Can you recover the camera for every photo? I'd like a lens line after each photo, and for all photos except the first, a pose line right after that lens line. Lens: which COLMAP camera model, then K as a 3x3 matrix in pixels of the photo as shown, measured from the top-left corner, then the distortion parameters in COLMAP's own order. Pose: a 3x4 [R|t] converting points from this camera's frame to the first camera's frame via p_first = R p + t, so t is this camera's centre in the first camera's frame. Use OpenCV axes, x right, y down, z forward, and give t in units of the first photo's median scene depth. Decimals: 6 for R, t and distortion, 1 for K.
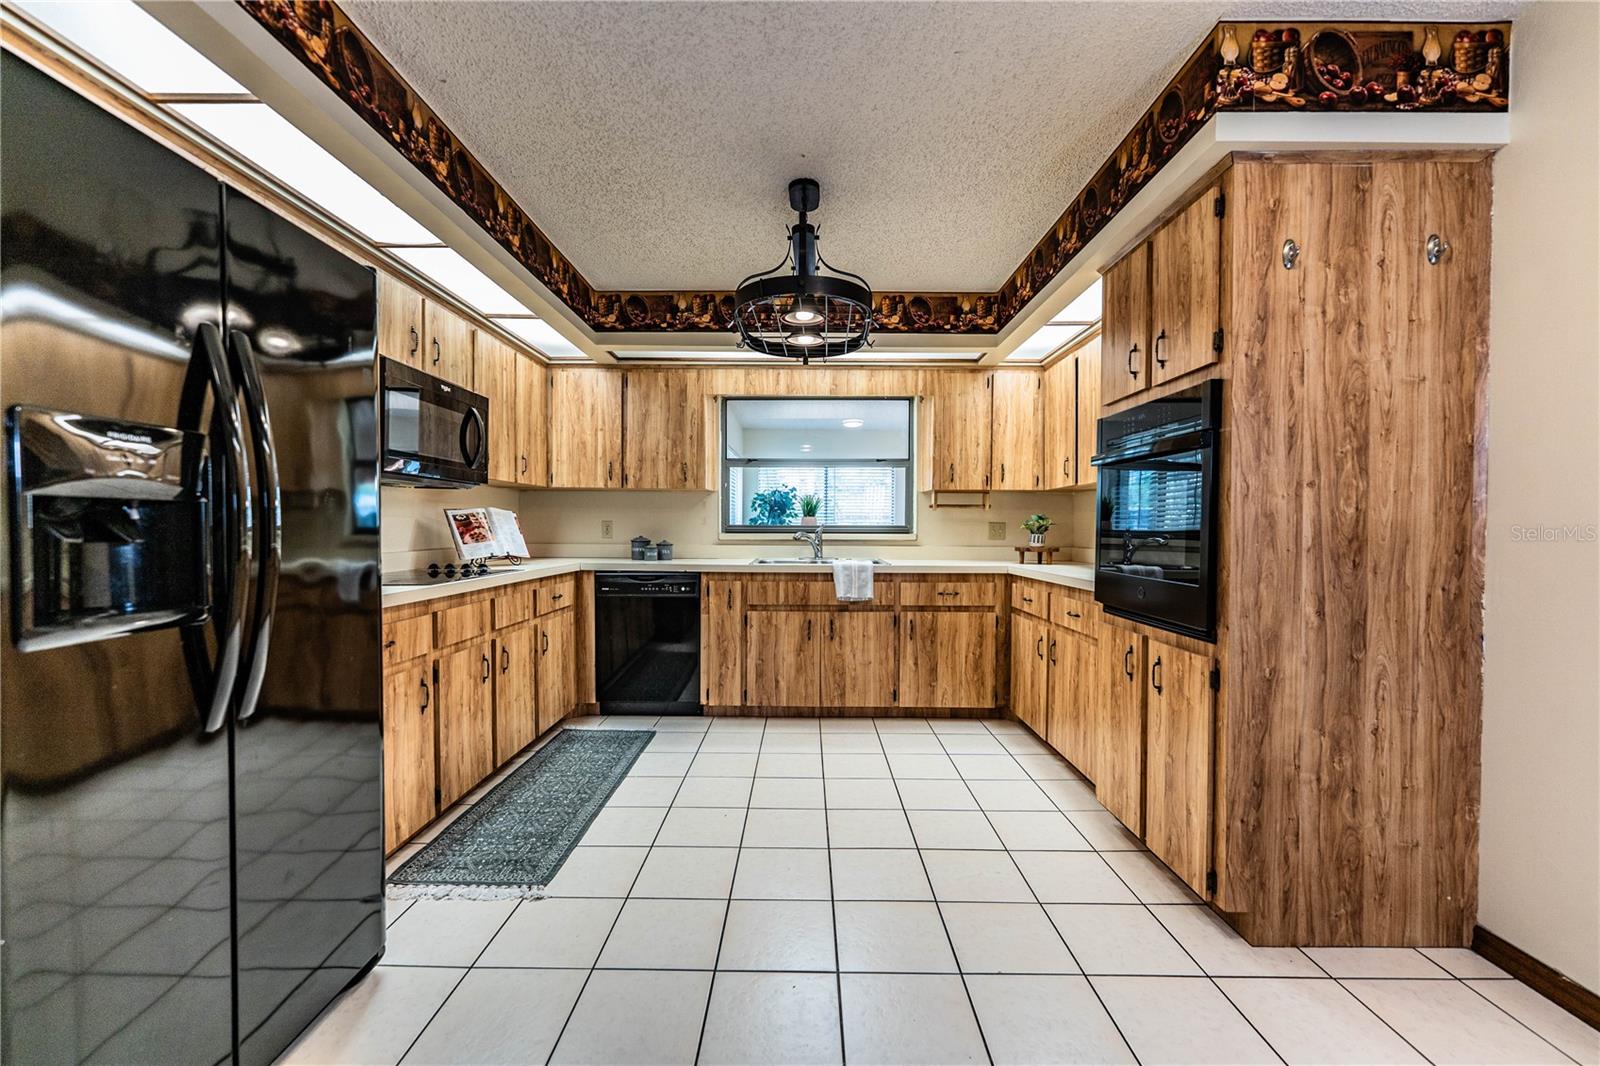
lens RADIAL K [[649.3, 0, 803.8], [0, 649.3, 536.5], [0, 0, 1]] dist [-0.008975, -0.001470]
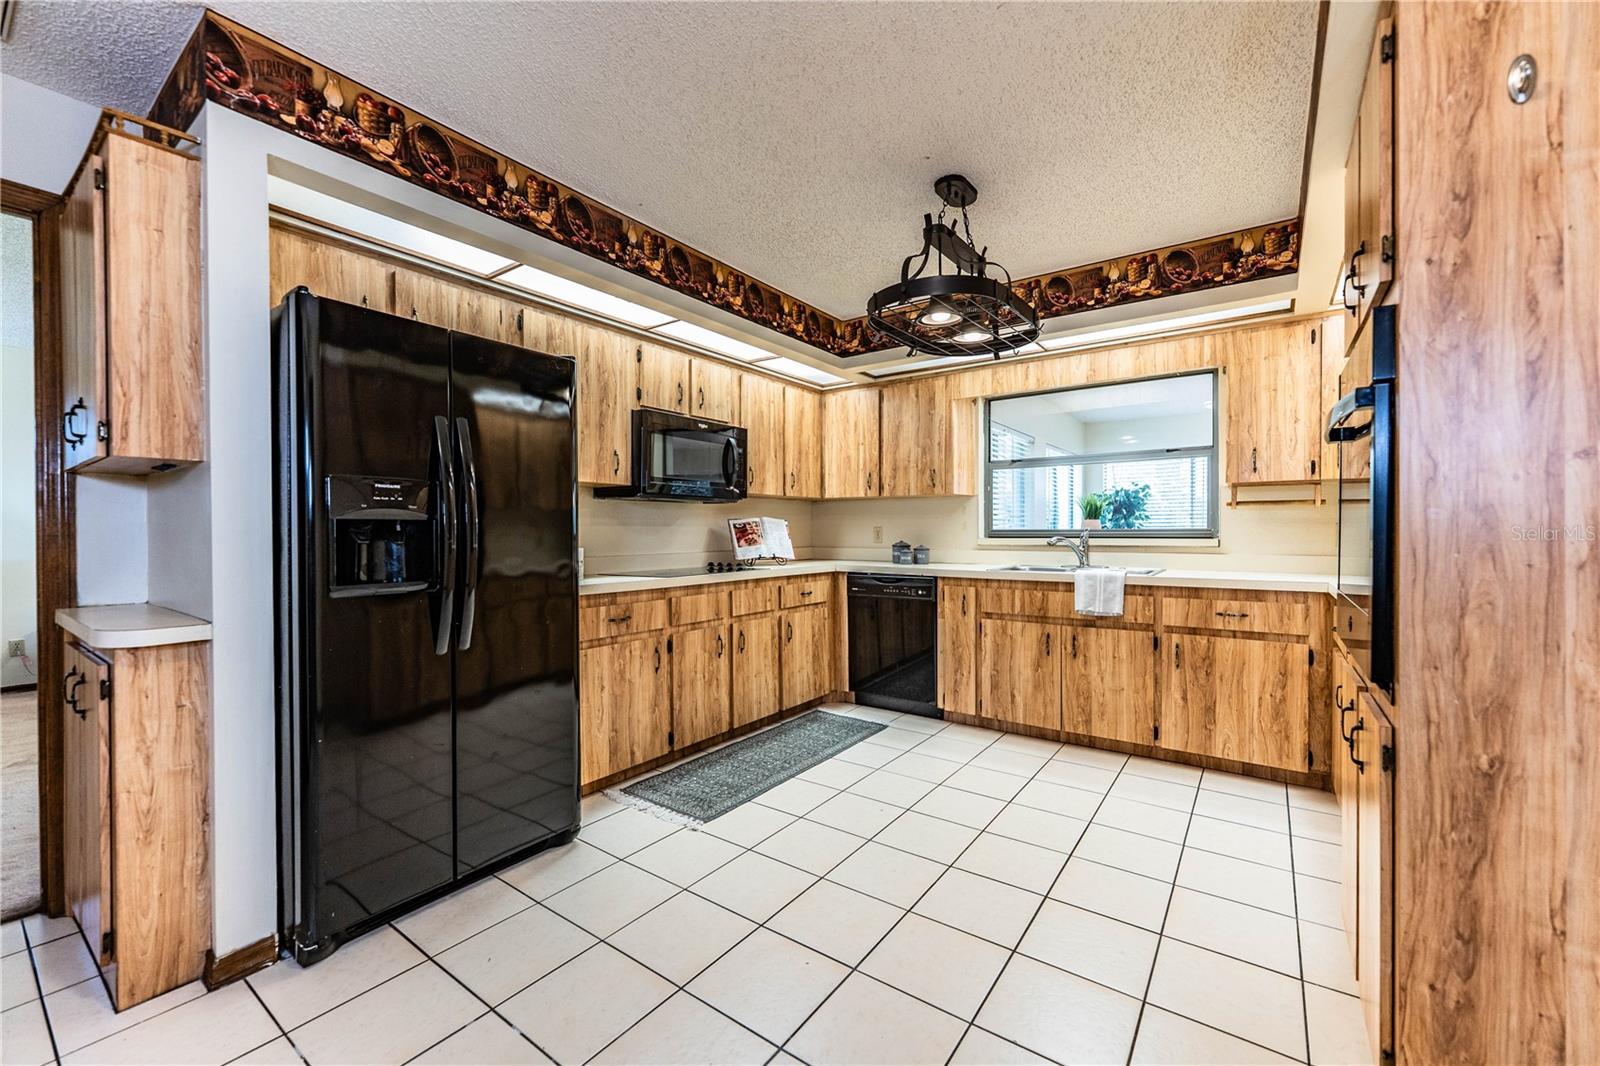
lens RADIAL K [[649.3, 0, 790.3], [0, 649.3, 534.6], [0, 0, 1]] dist [-0.008975, -0.001470]
pose [[0.802864, -0.004117, -0.596147, 0.278576], [-0.002277, 0.999948, -0.009971, 0.000026], [0.596157, 0.009363, 0.802813, 0.054979]]
